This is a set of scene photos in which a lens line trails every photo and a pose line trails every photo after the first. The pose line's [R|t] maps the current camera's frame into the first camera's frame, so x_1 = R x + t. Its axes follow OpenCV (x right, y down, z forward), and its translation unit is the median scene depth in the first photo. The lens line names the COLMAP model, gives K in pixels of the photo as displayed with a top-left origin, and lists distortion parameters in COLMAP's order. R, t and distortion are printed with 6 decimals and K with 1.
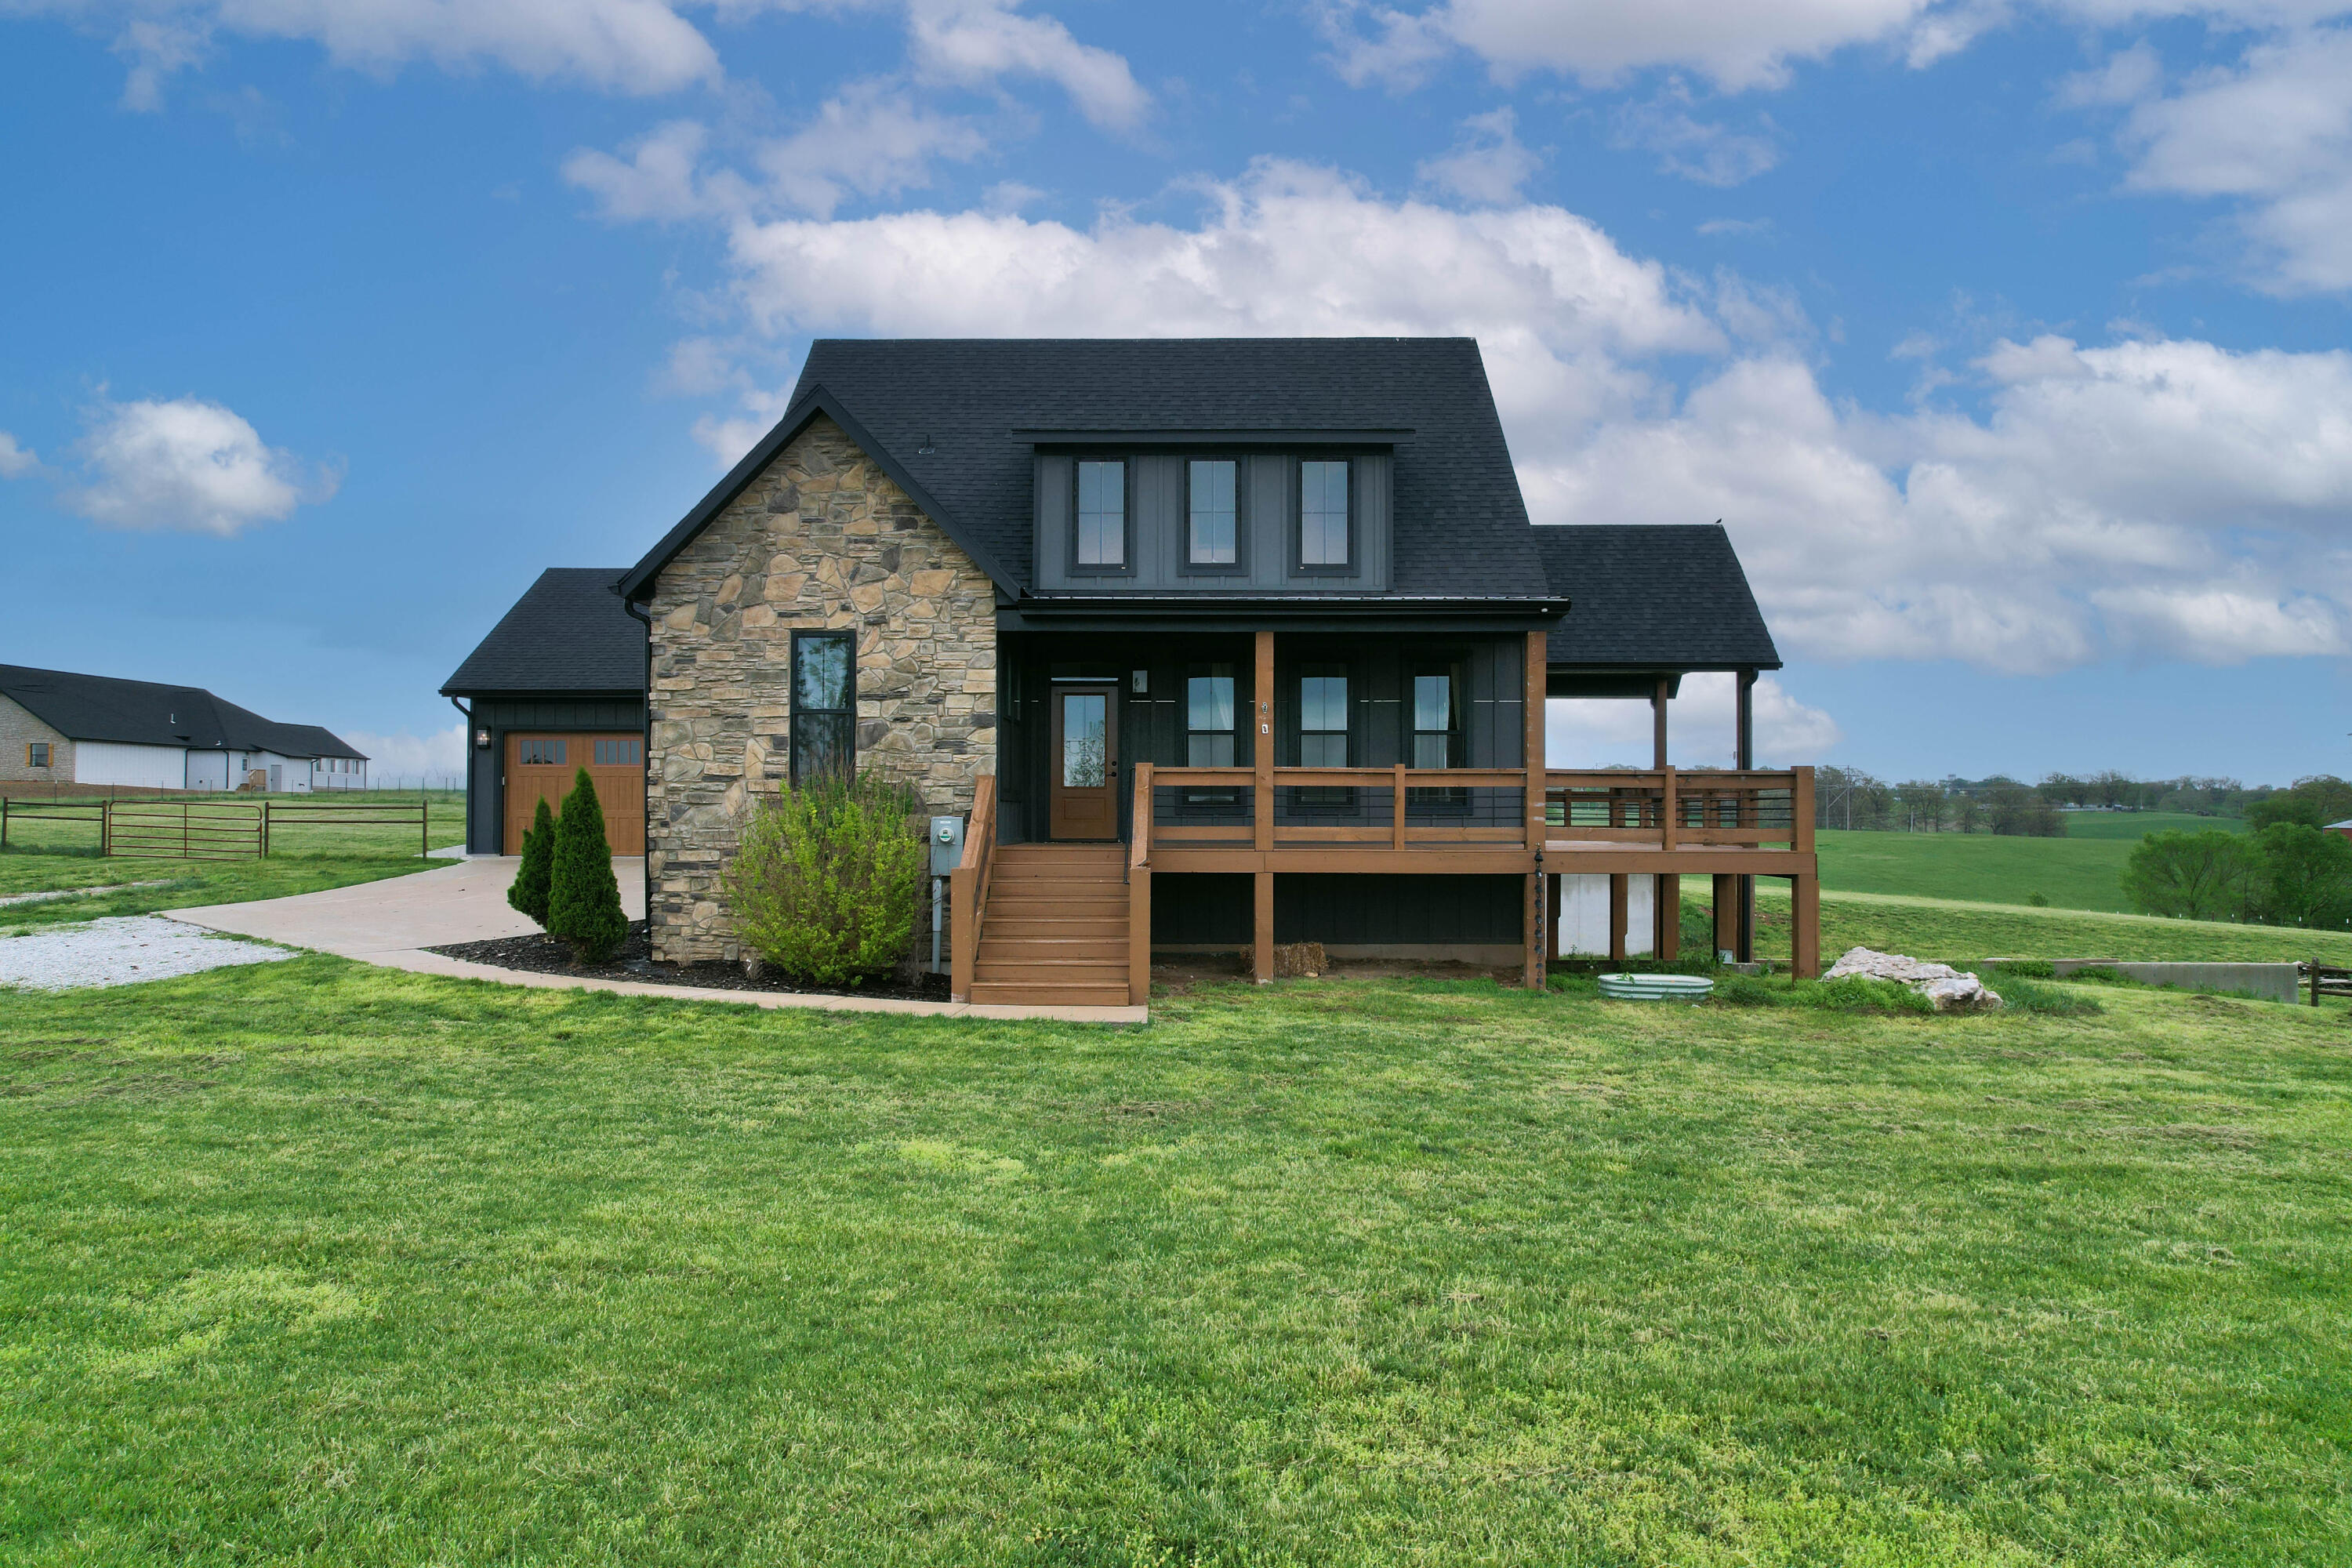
lens RADIAL K [[1507.1, 0, 1181.4], [0, 1507.1, 777.9], [0, 0, 1]] dist [-0.079786, 0.075942]
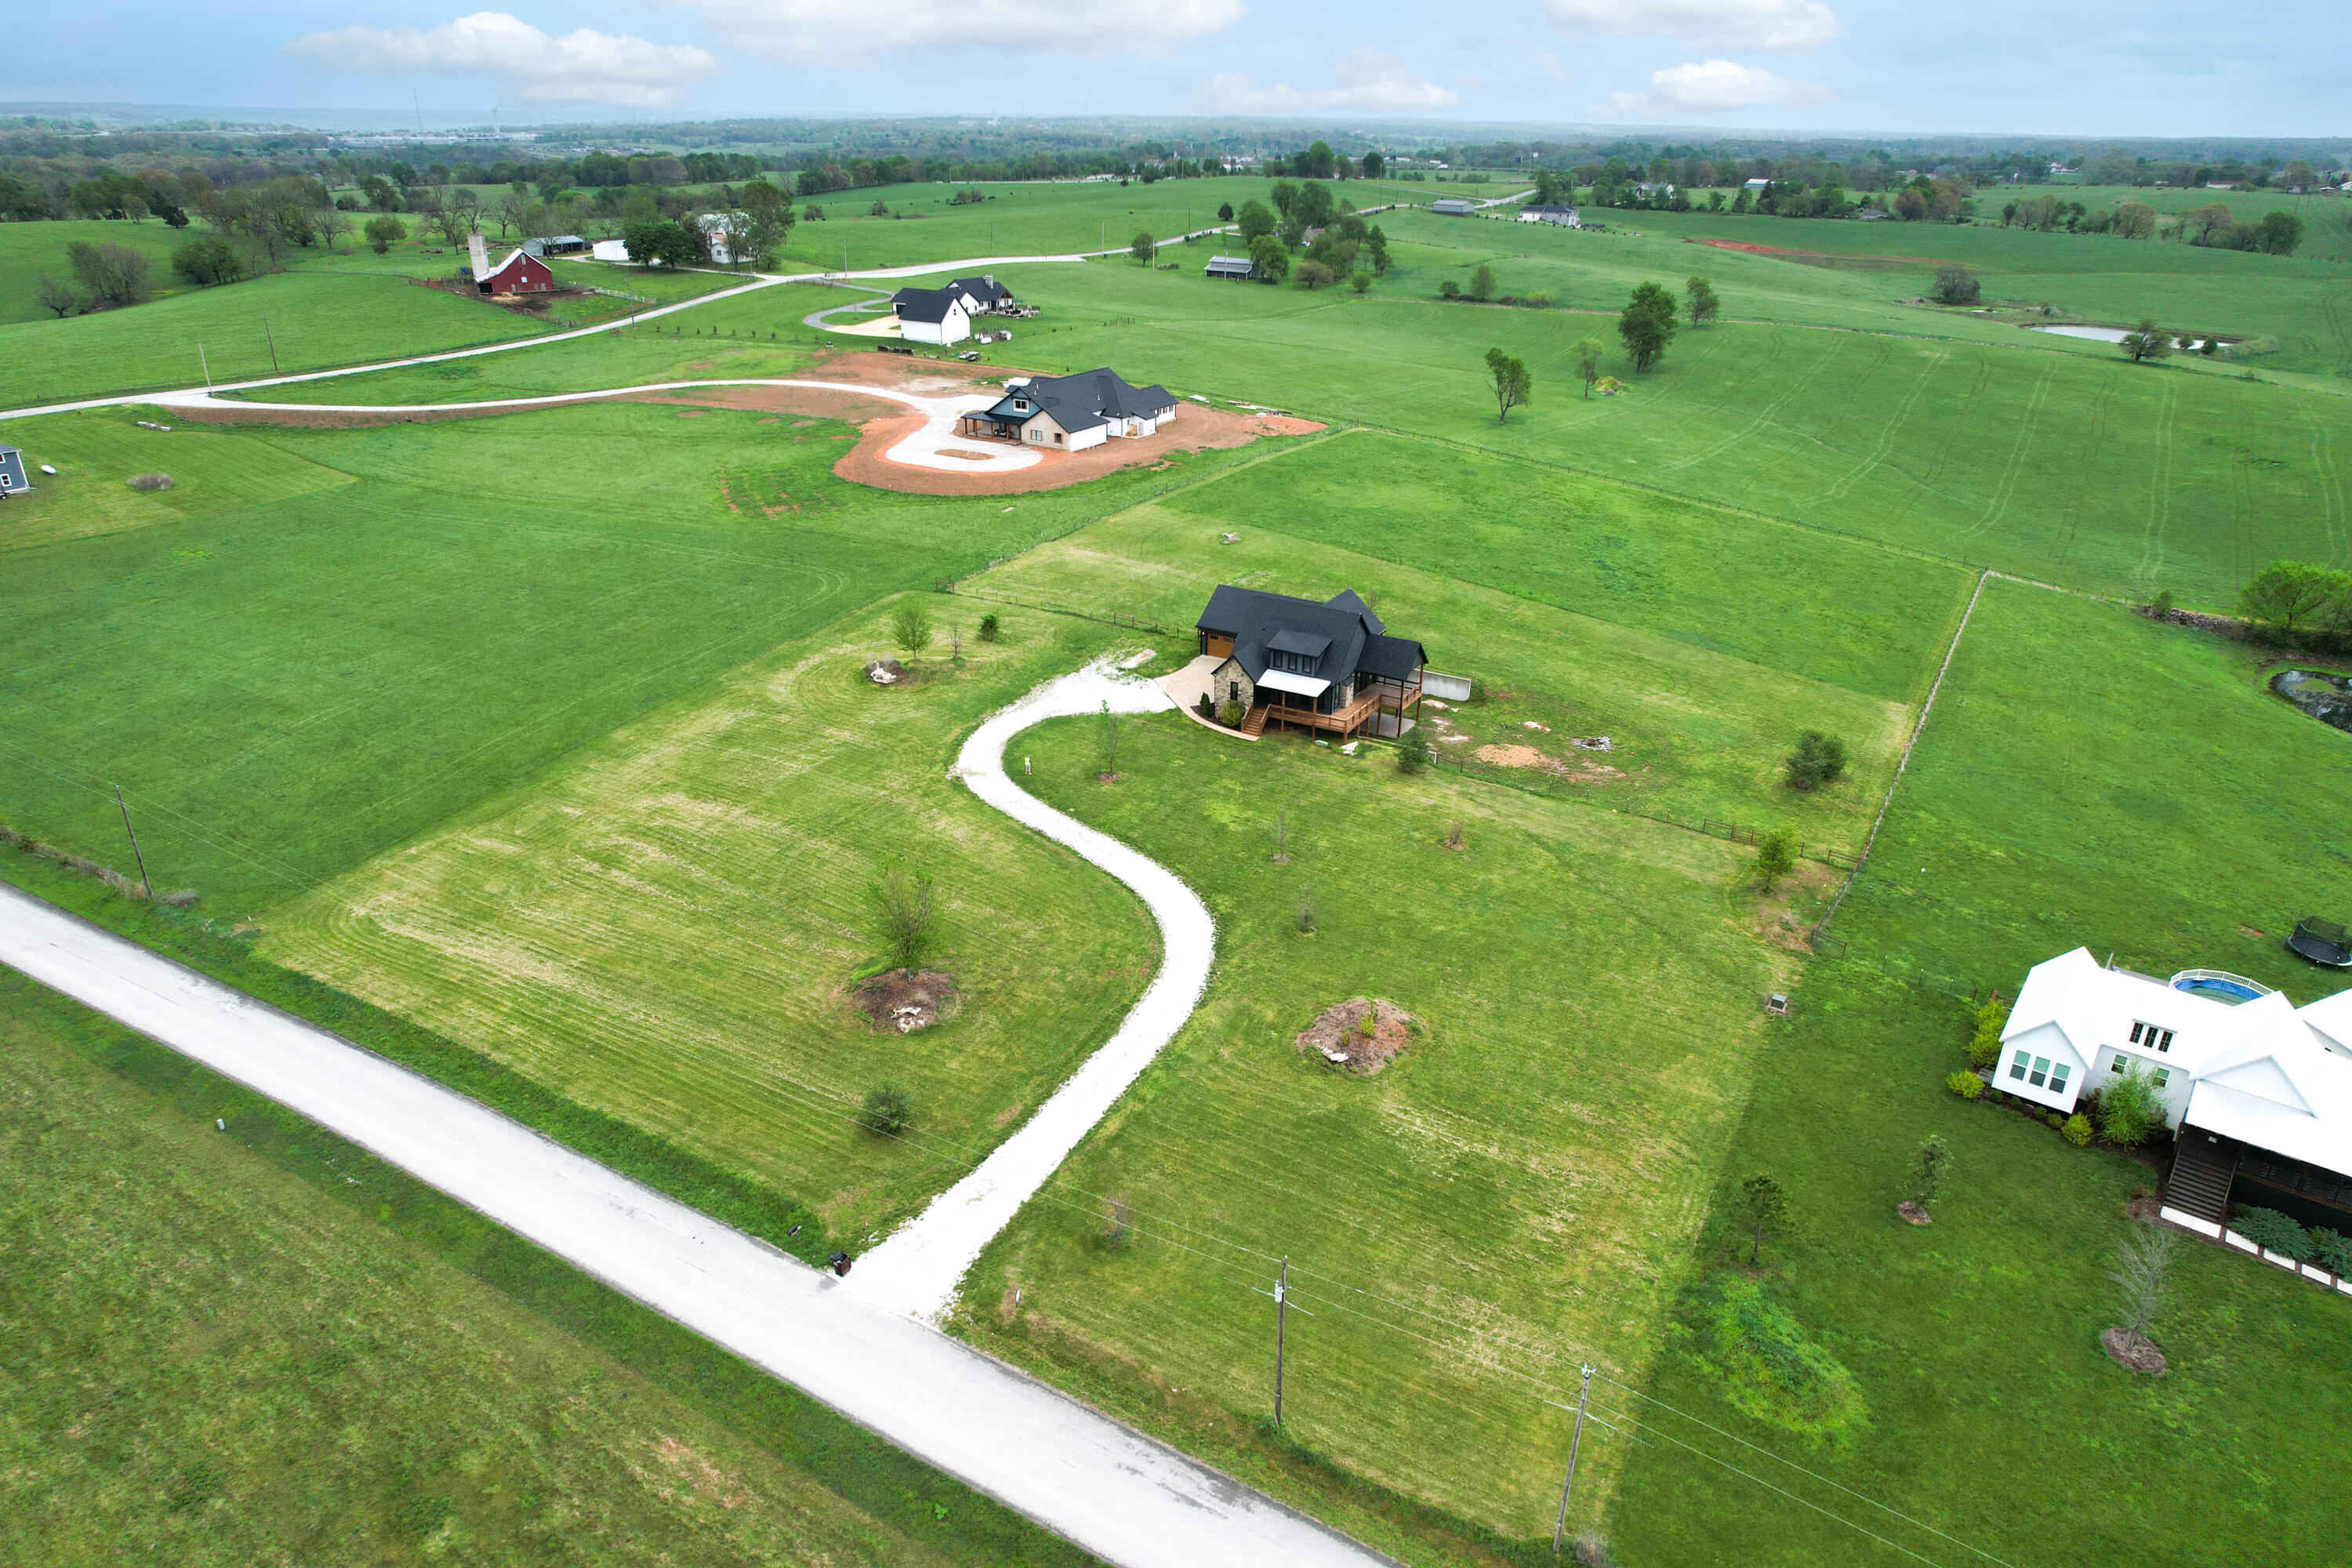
lens RADIAL K [[1507.1, 0, 1181.4], [0, 1507.1, 777.9], [0, 0, 1]] dist [-0.079786, 0.075942]
pose [[0.877563, 0.196979, -0.437129, 3.148834], [0.007000, 0.906349, 0.422471, -3.049293], [0.479410, -0.373805, 0.794000, -5.754476]]
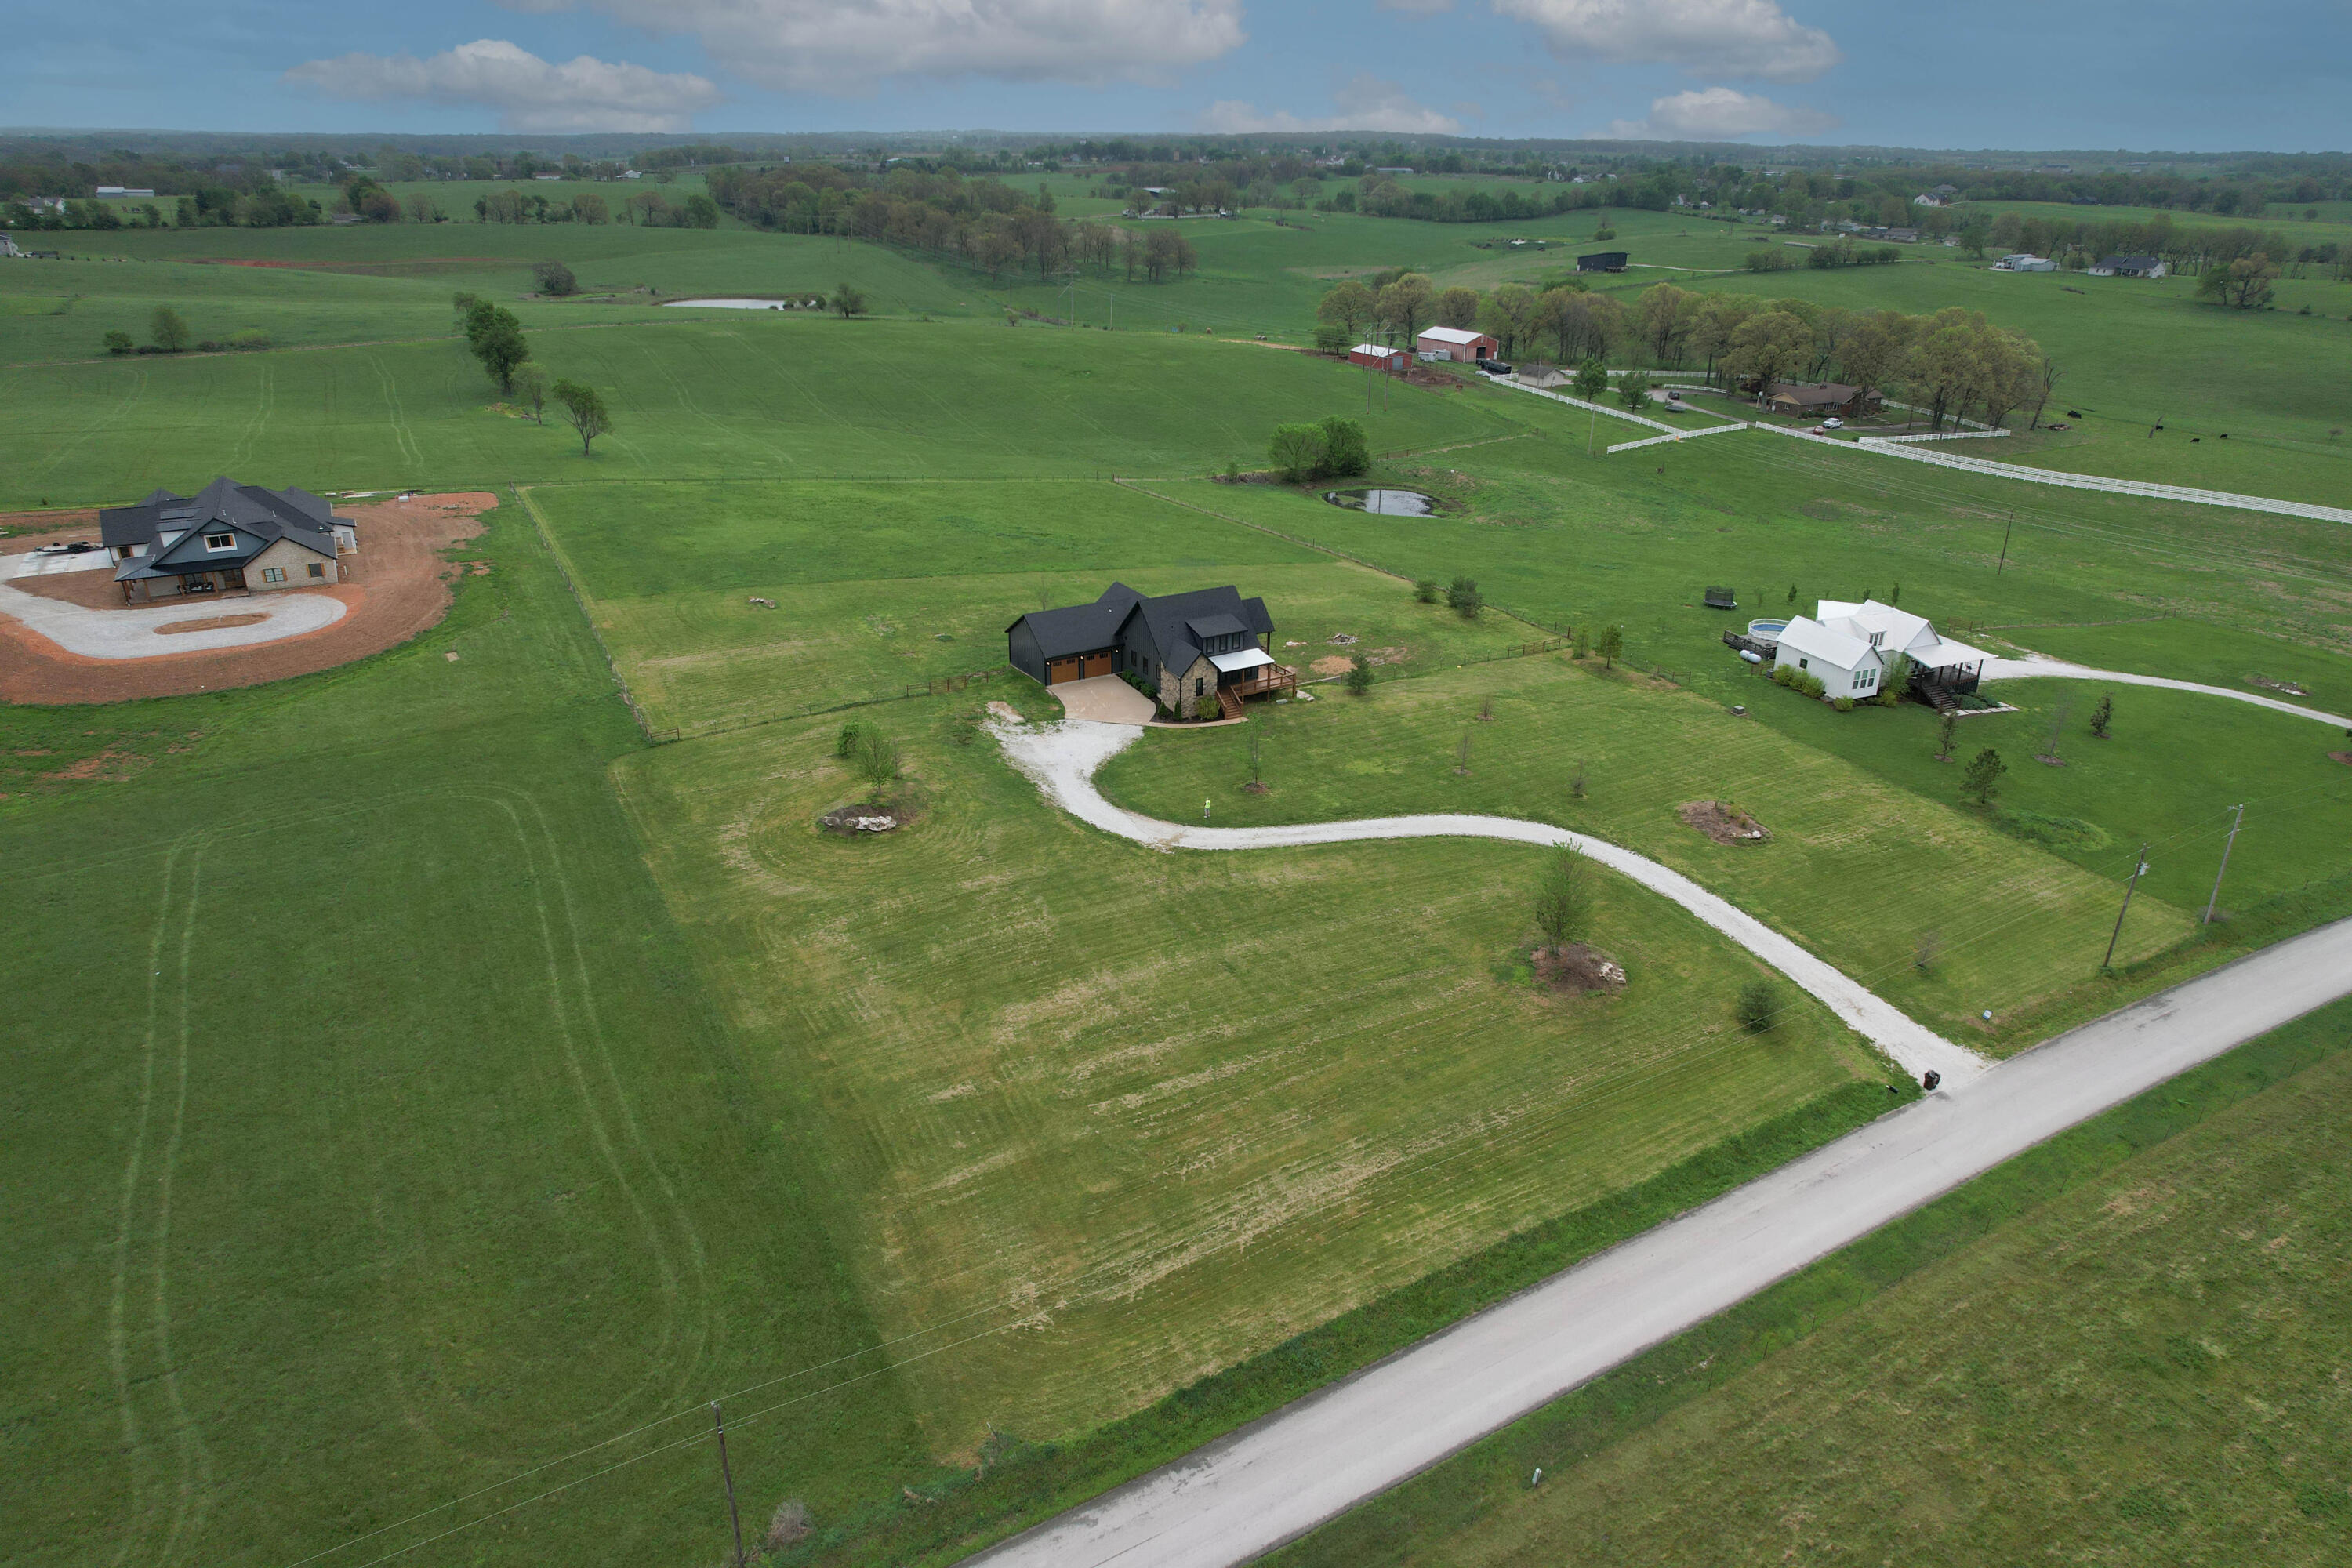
lens RADIAL K [[1507.1, 0, 1181.4], [0, 1507.1, 777.9], [0, 0, 1]] dist [-0.079786, 0.075942]
pose [[0.851235, -0.210517, 0.480709, -4.451041], [-0.013281, 0.907077, 0.420754, -3.098930], [-0.524617, -0.364545, 0.769340, -5.557938]]
